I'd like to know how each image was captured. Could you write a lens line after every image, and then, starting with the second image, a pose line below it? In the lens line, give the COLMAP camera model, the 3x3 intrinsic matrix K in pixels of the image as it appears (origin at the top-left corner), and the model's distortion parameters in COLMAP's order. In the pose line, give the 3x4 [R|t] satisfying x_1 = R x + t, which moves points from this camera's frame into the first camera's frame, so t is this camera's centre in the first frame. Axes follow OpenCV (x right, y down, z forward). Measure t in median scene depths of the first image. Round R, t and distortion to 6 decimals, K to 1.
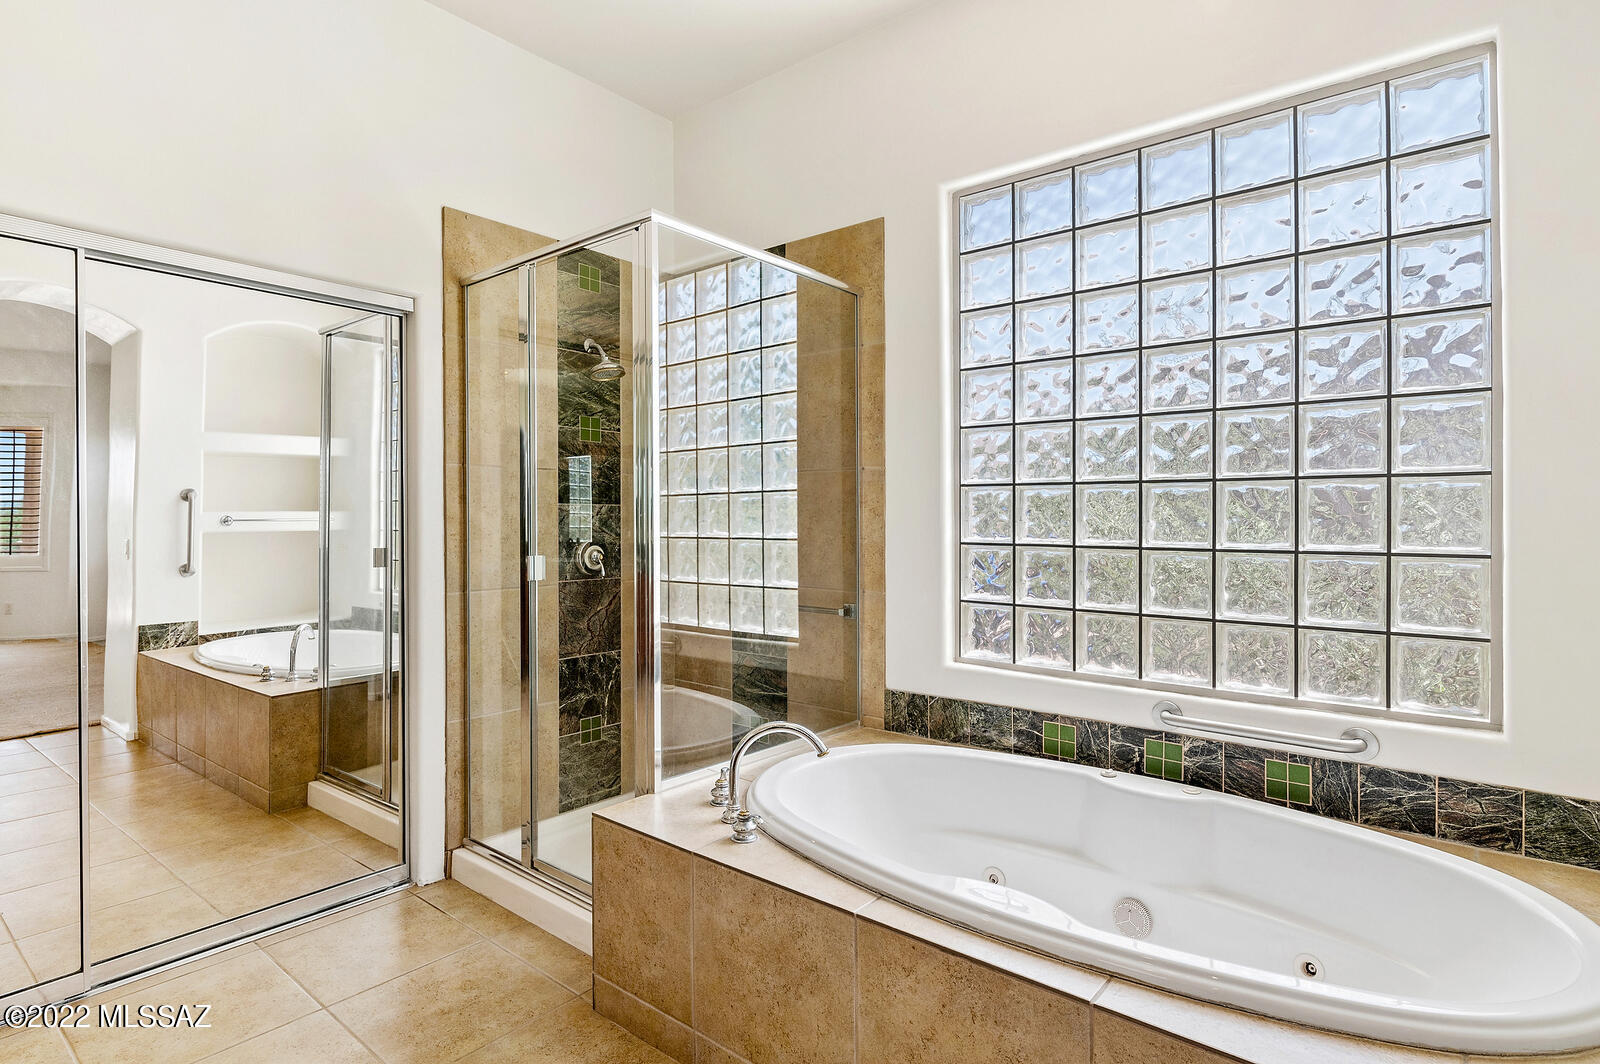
lens RADIAL K [[818.4, 0, 799.4], [0, 818.4, 529.9], [0, 0, 1]] dist [0.020177, 0.001240]
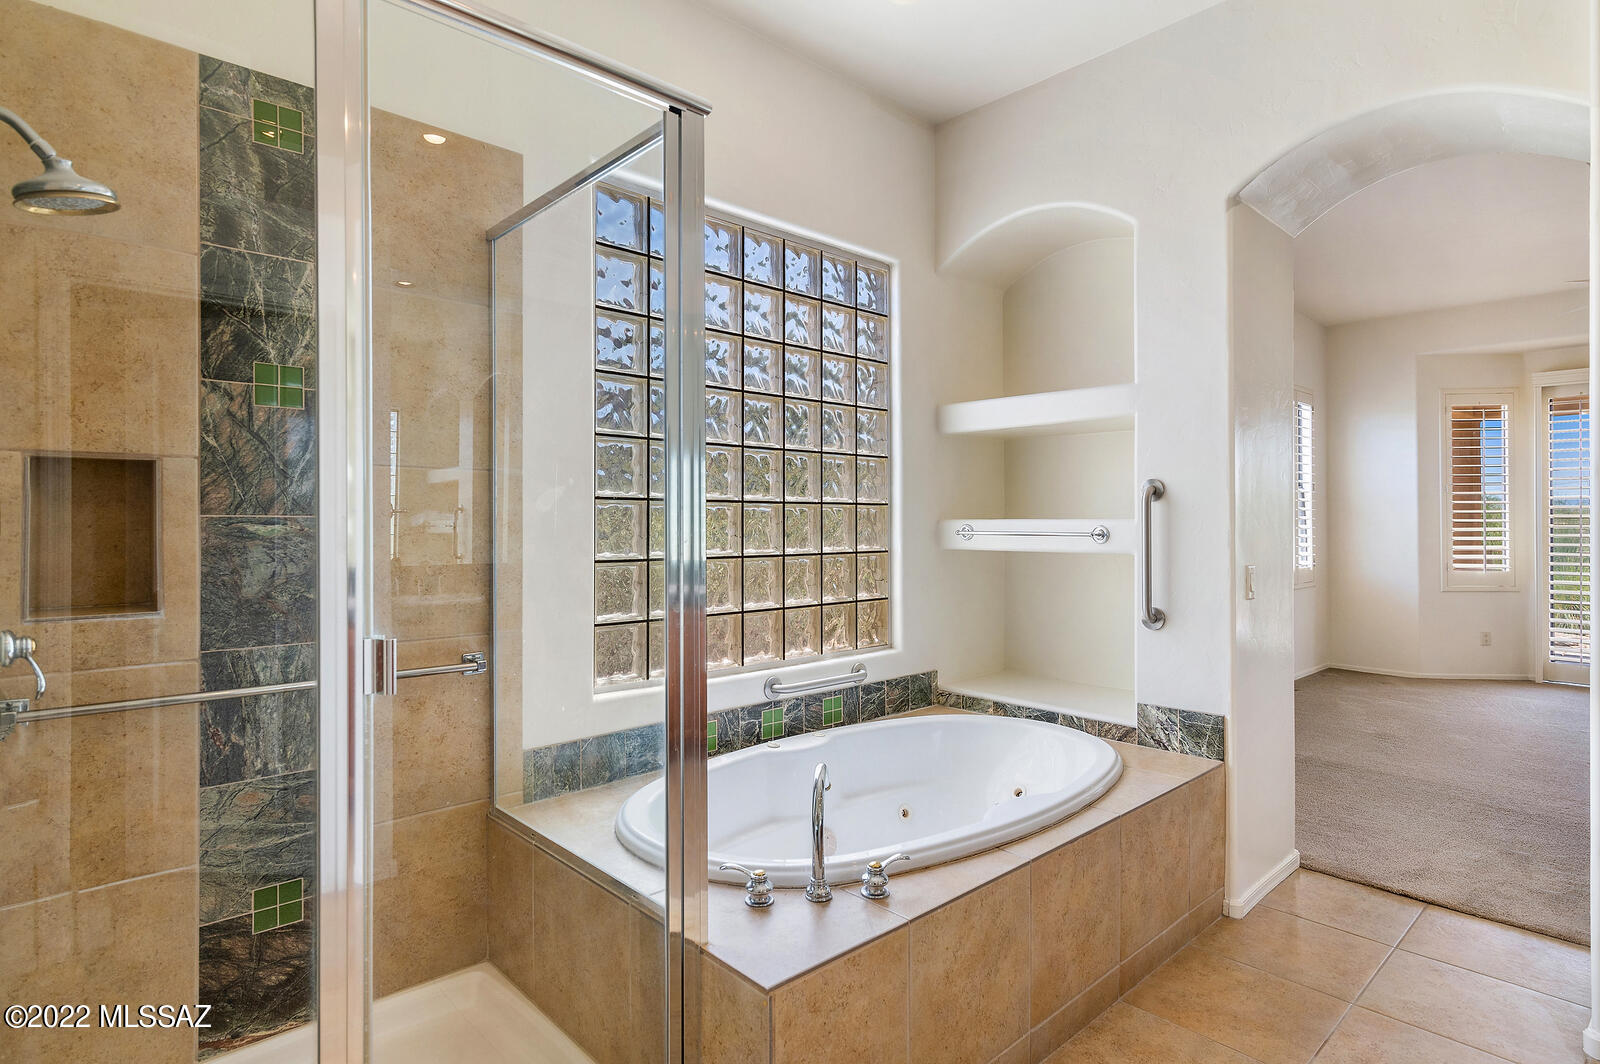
lens RADIAL K [[834.6, 0, 798.6], [0, 834.6, 518.7], [0, 0, 1]] dist [0.016062, -0.001328]
pose [[0.142779, 0.001084, 0.989754, -0.868887], [0.012846, 0.999913, -0.002948, -0.032628], [-0.989671, 0.013135, 0.142753, 0.821360]]
